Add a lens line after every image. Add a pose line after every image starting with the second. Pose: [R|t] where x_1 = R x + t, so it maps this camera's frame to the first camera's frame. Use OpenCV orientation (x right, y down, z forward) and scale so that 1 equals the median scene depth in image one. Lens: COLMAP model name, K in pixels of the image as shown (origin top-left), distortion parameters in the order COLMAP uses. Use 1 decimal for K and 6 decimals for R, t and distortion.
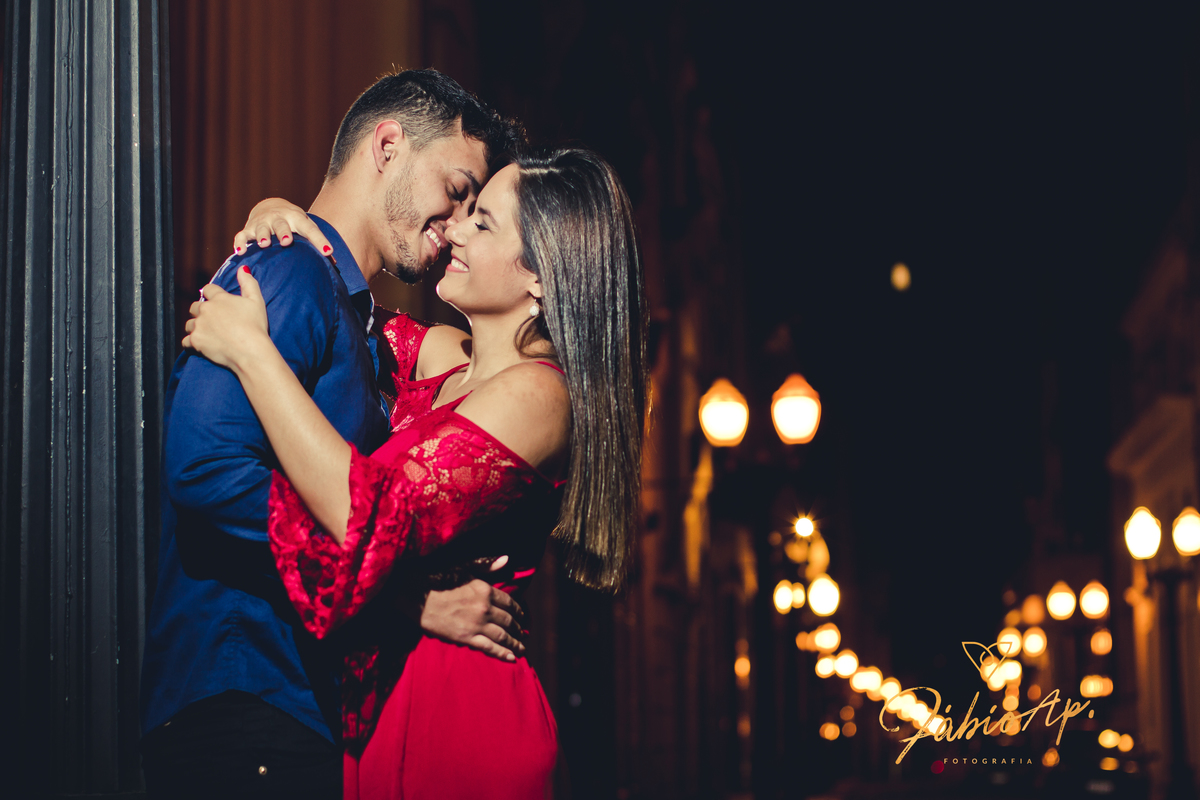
lens RADIAL K [[2915.8, 0, 600.0], [0, 2915.8, 403.4], [0, 0, 1]] dist [-0.099391, 0.000000]
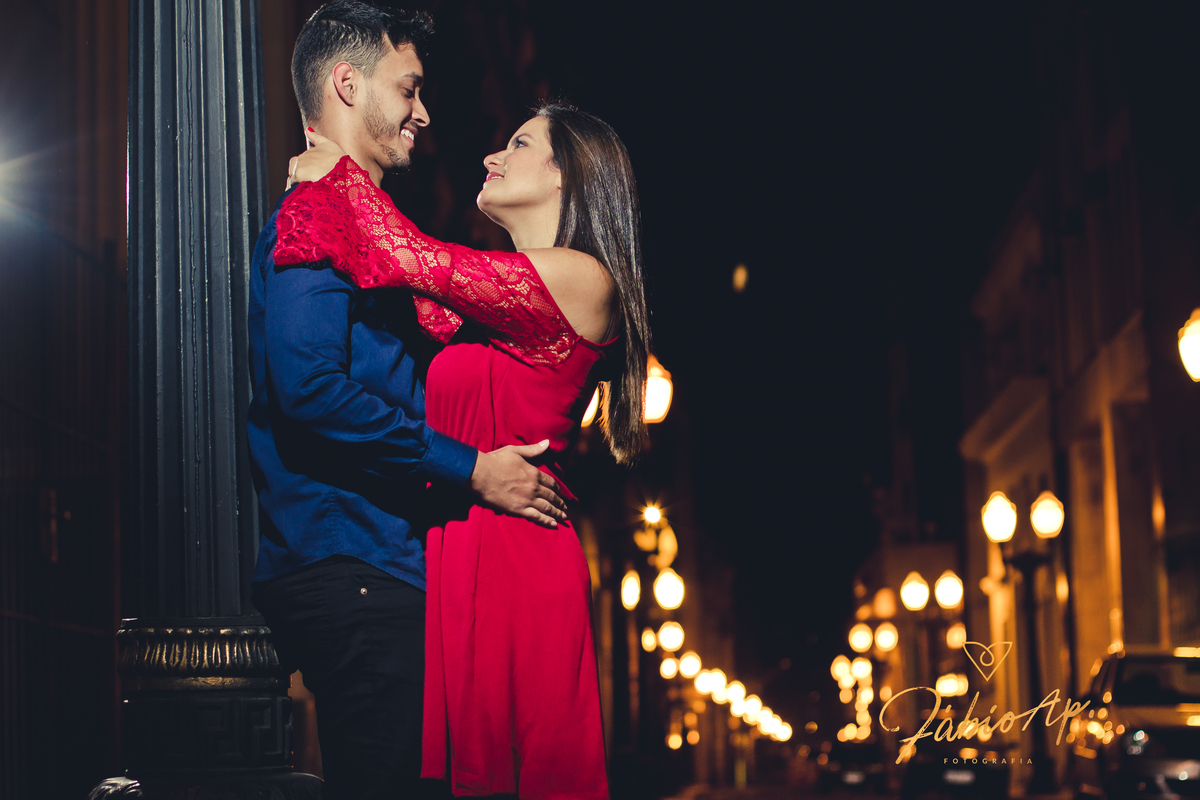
lens RADIAL K [[3163.0, 0, 606.3], [0, 3163.0, 400.0], [0, 0, 1]] dist [-0.106100, 0.000000]
pose [[0.997923, -0.011709, 0.063340, -0.090648], [0.011751, 0.999931, -0.000282, 0.041240], [-0.063332, 0.001025, 0.997992, -0.372209]]
